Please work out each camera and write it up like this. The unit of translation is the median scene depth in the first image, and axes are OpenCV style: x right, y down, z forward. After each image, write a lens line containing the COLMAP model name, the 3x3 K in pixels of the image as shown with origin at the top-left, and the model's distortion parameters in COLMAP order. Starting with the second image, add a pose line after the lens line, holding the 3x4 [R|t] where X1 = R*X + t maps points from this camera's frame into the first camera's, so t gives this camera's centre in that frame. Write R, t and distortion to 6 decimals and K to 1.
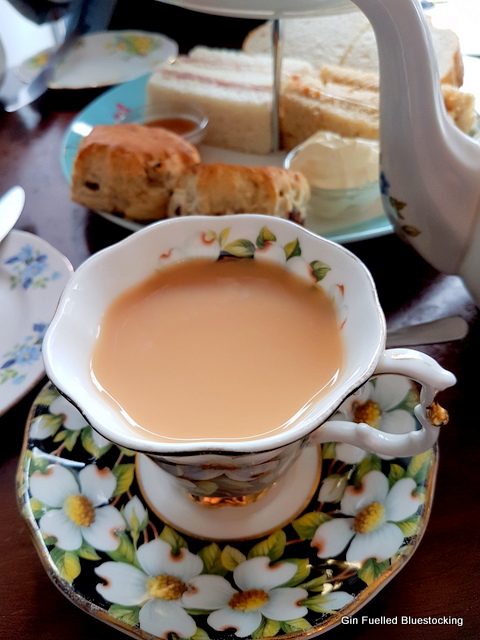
lens RADIAL K [[474.6, 0, 237.8], [0, 474.6, 320.4], [0, 0, 1]] dist [0.007964, -0.047935]
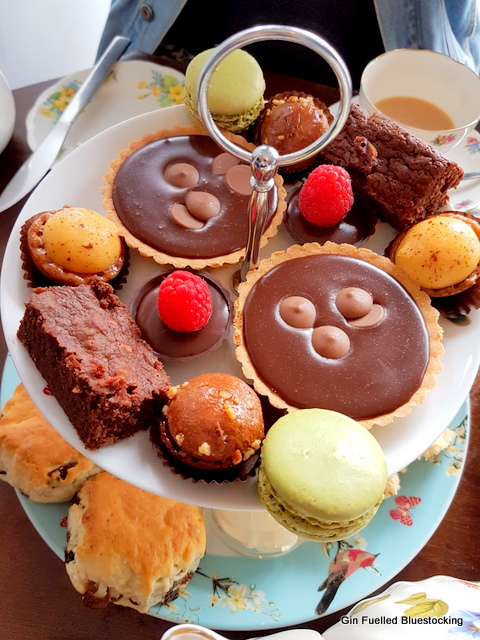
lens RADIAL K [[474.6, 0, 240.5], [0, 474.6, 316.3], [0, 0, 1]] dist [0.007964, -0.047935]
pose [[0.962498, 0.268181, -0.040939, 0.131259], [-0.254650, 0.945158, 0.204523, -0.912928], [0.093543, -0.186428, 0.978005, 0.145840]]
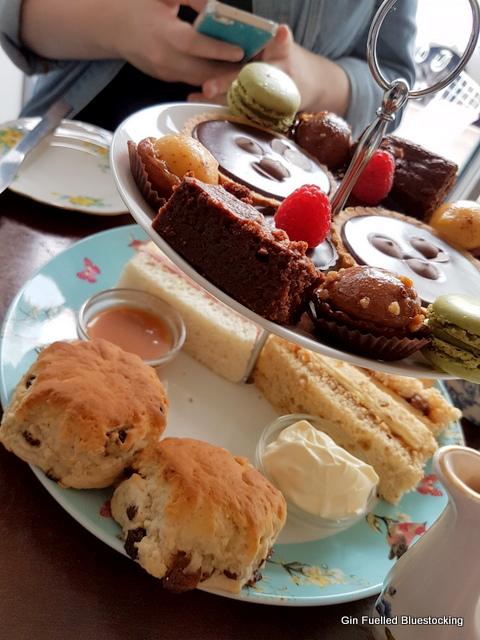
lens RADIAL K [[474.6, 0, 238.1], [0, 474.6, 321.0], [0, 0, 1]] dist [0.007964, -0.047935]
pose [[0.929513, 0.302342, 0.211176, -0.213296], [-0.275973, 0.950086, -0.145517, -0.446737], [-0.244631, 0.076981, 0.966555, 0.152855]]
